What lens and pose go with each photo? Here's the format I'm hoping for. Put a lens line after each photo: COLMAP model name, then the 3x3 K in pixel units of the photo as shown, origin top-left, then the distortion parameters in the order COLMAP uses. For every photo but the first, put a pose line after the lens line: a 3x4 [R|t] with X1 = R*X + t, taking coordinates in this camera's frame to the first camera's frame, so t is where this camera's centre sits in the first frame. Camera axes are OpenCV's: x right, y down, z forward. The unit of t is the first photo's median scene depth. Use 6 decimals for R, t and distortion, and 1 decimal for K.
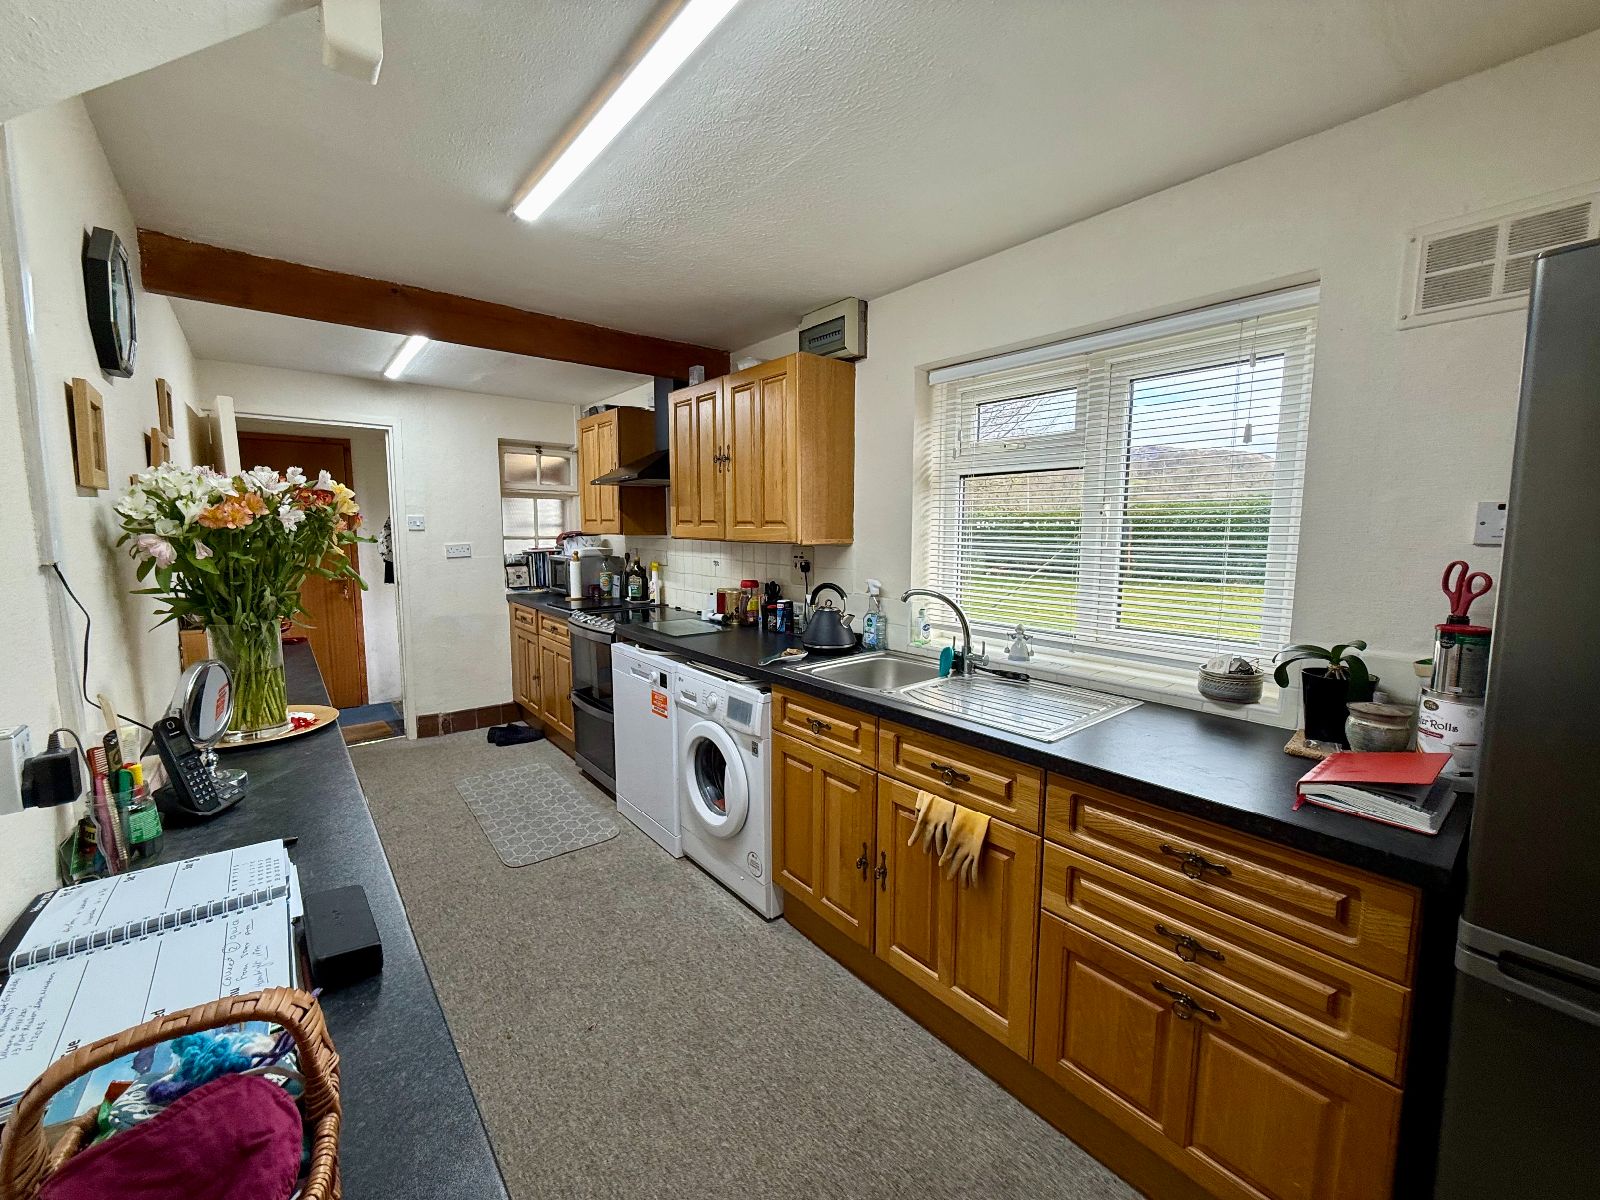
lens RADIAL K [[634.2, 0, 798.7], [0, 634.2, 595.2], [0, 0, 1]] dist [-0.002107, -0.000009]
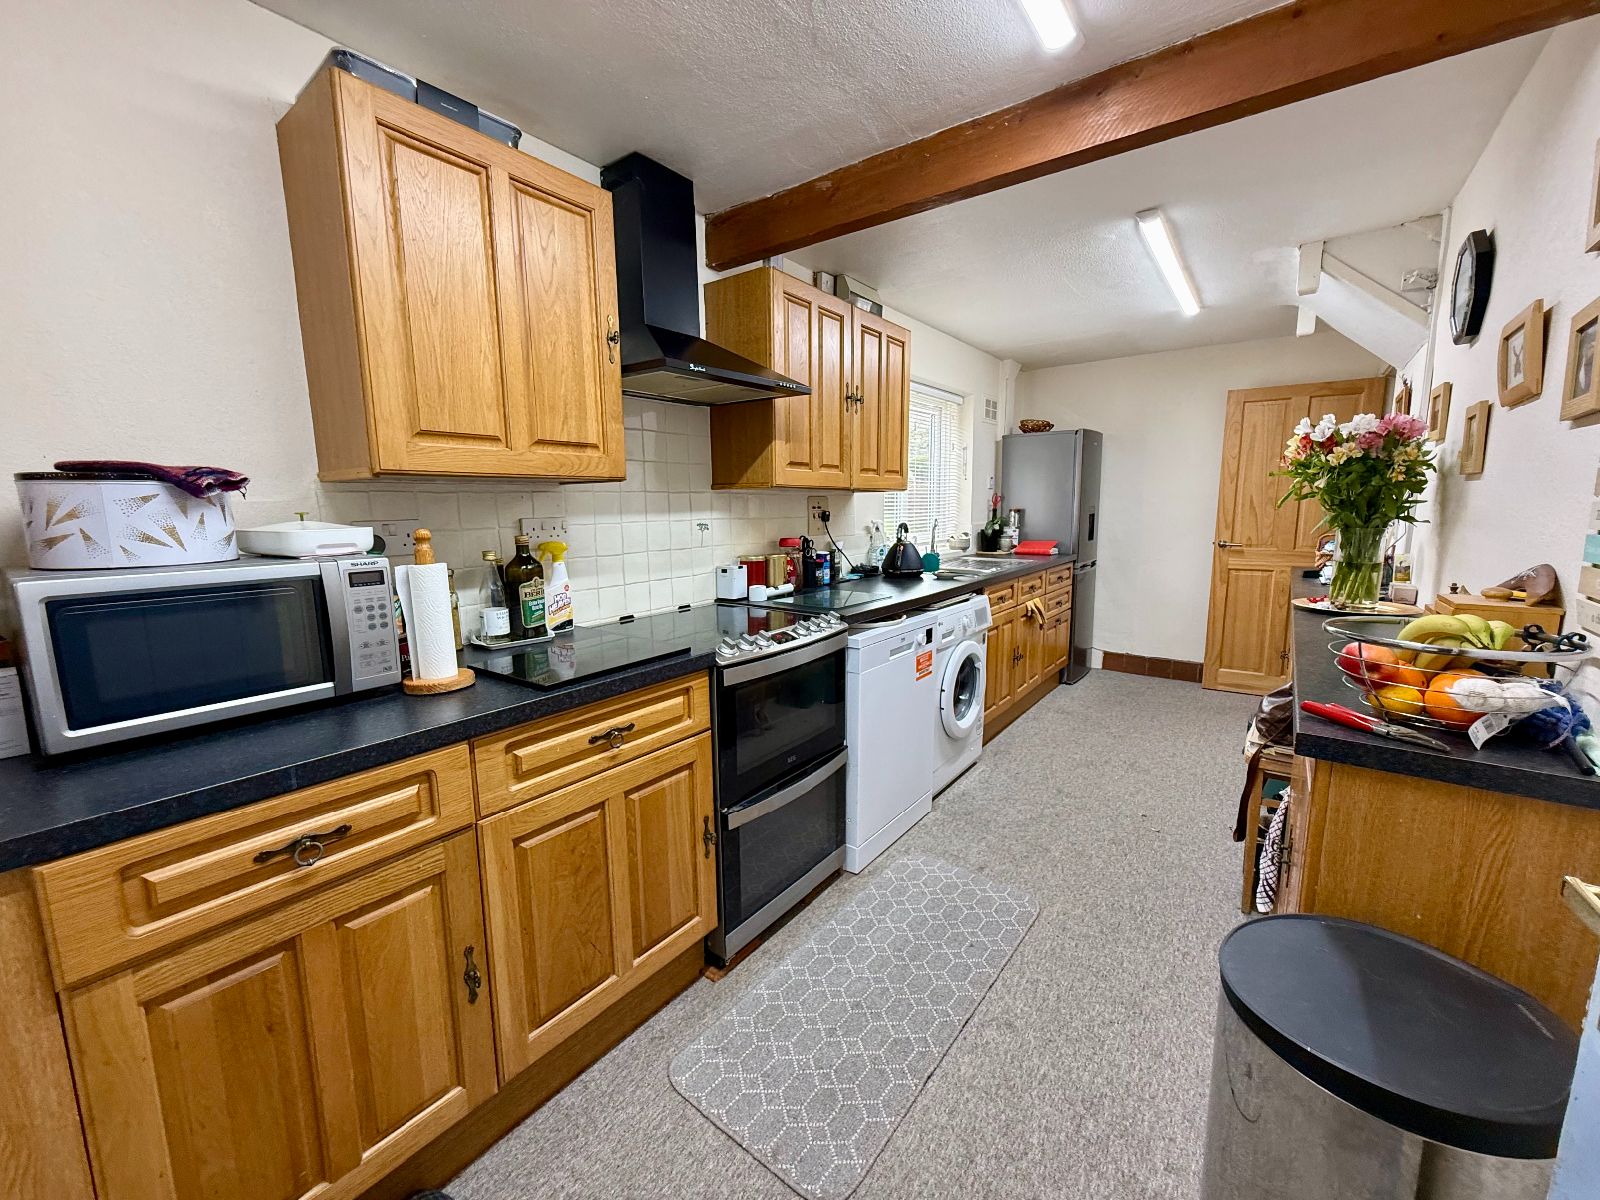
lens RADIAL K [[634.2, 0, 798.1], [0, 634.2, 594.8], [0, 0, 1]] dist [-0.002107, -0.000009]
pose [[-0.223697, -0.143793, 0.963993, -1.004490], [0.112018, 0.978710, 0.171983, -0.103113], [-0.968200, 0.146457, -0.202827, 1.285498]]
